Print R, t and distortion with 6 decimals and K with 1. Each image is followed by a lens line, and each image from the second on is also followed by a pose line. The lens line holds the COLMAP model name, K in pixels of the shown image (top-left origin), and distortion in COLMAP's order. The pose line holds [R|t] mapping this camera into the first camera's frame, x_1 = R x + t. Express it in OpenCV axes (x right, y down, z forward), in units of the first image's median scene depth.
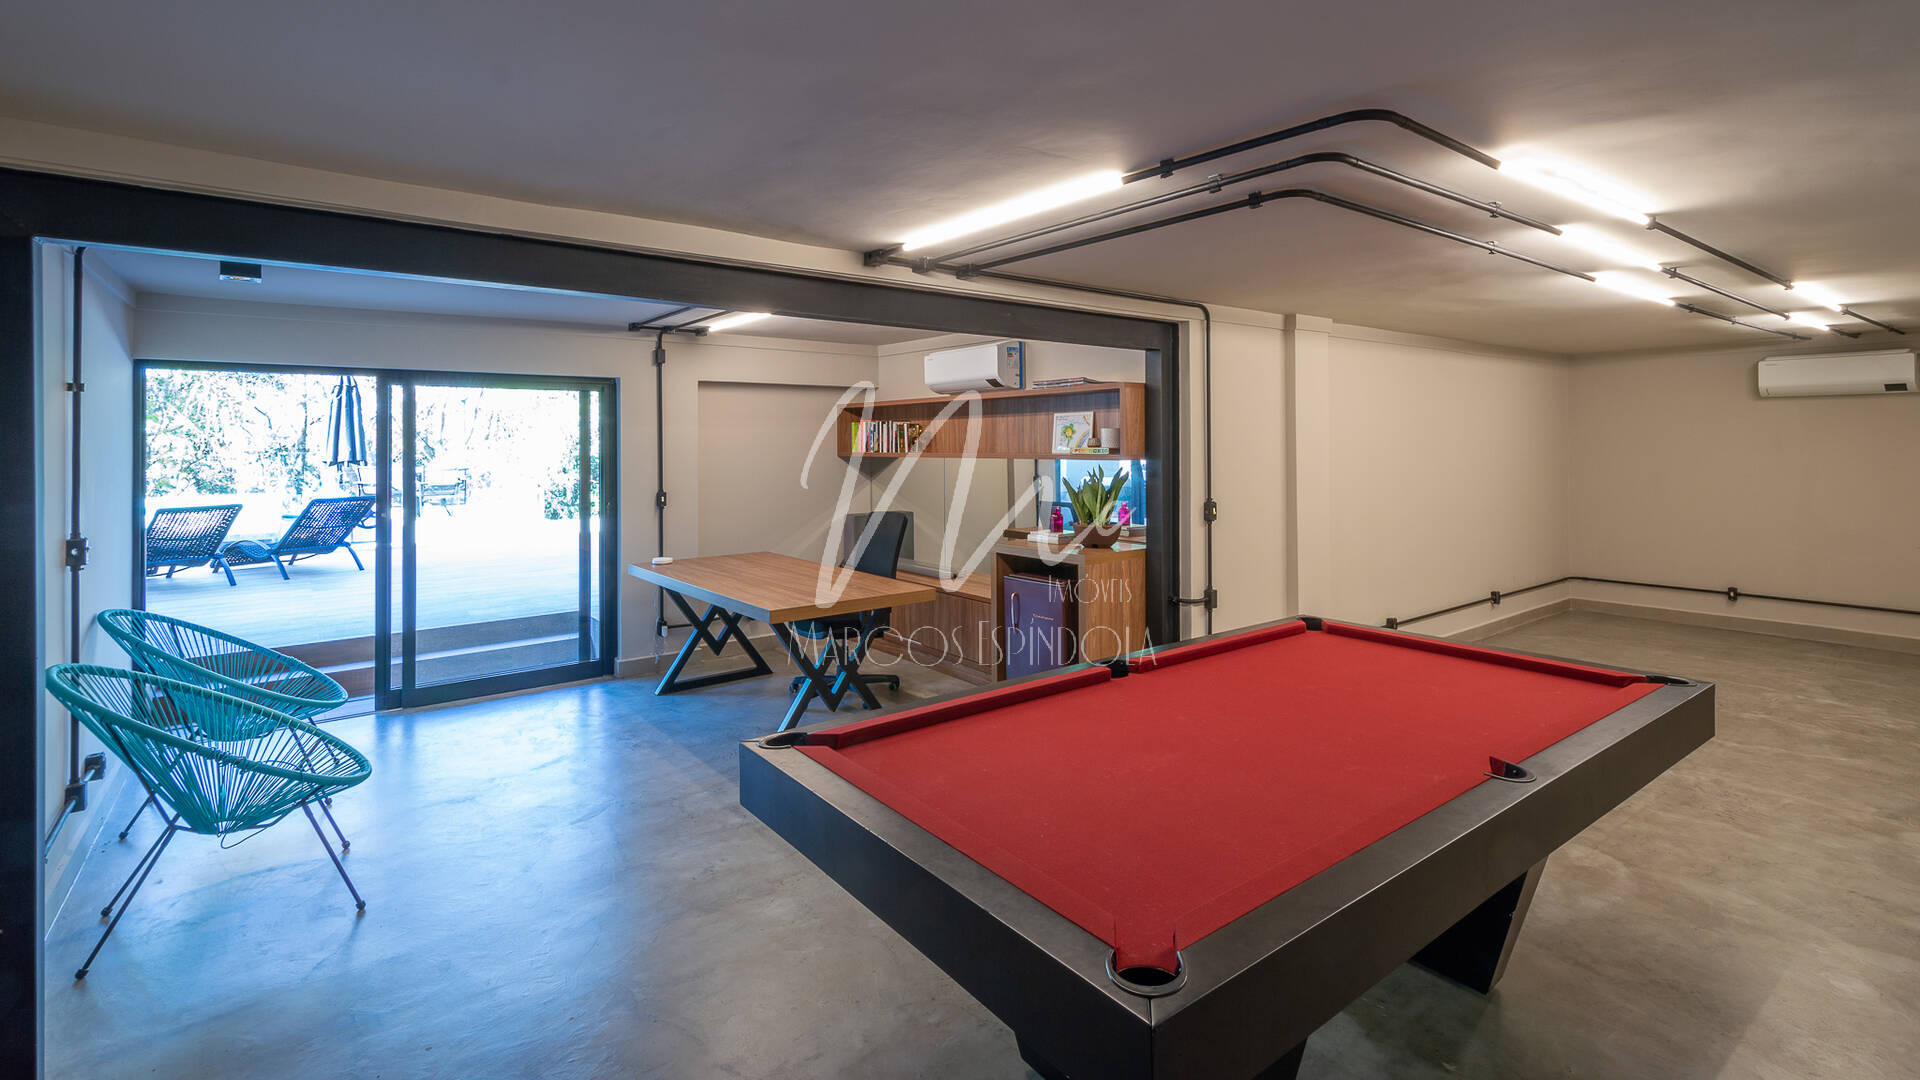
lens RADIAL K [[876.1, 0, 990.9], [0, 876.1, 430.7], [0, 0, 1]] dist [0.000749, 0.000090]
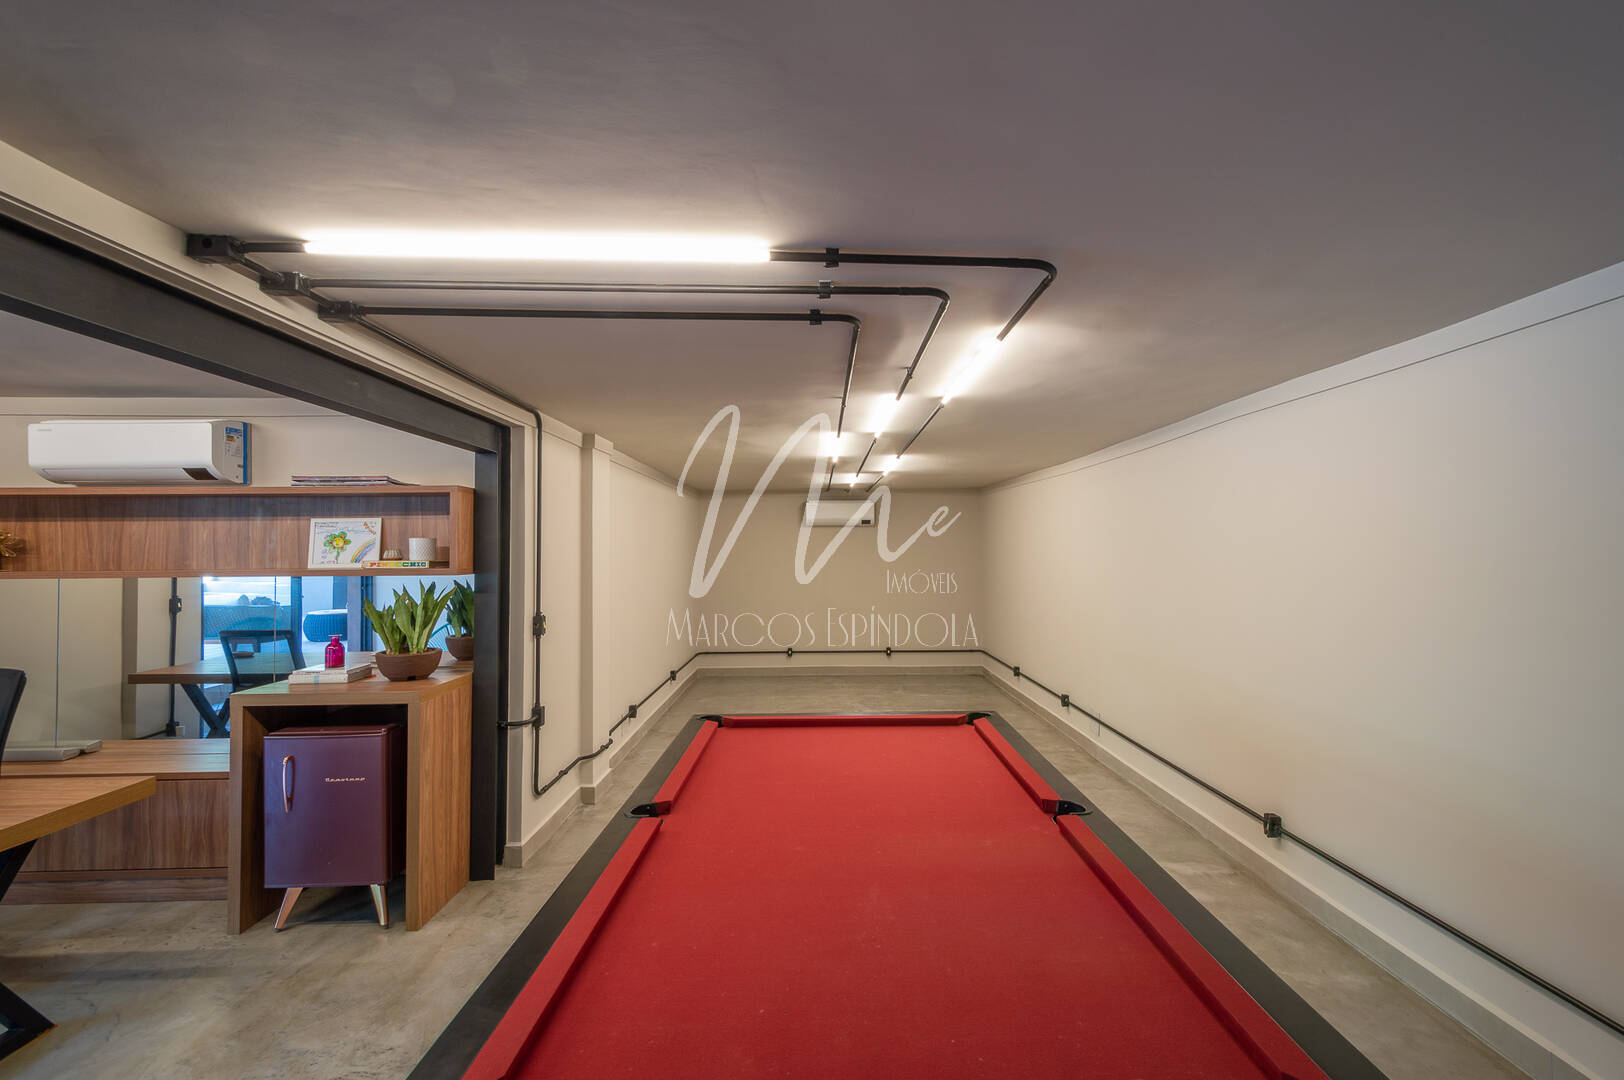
lens RADIAL K [[723.9, 0, 831.1], [0, 723.9, 538.3], [0, 0, 1]] dist [0.003294, -0.000405]
pose [[0.592944, 0.015999, 0.805085, -0.171088], [-0.007269, 0.999868, -0.014516, 0.004191], [-0.805211, 0.002755, 0.592982, 0.223378]]
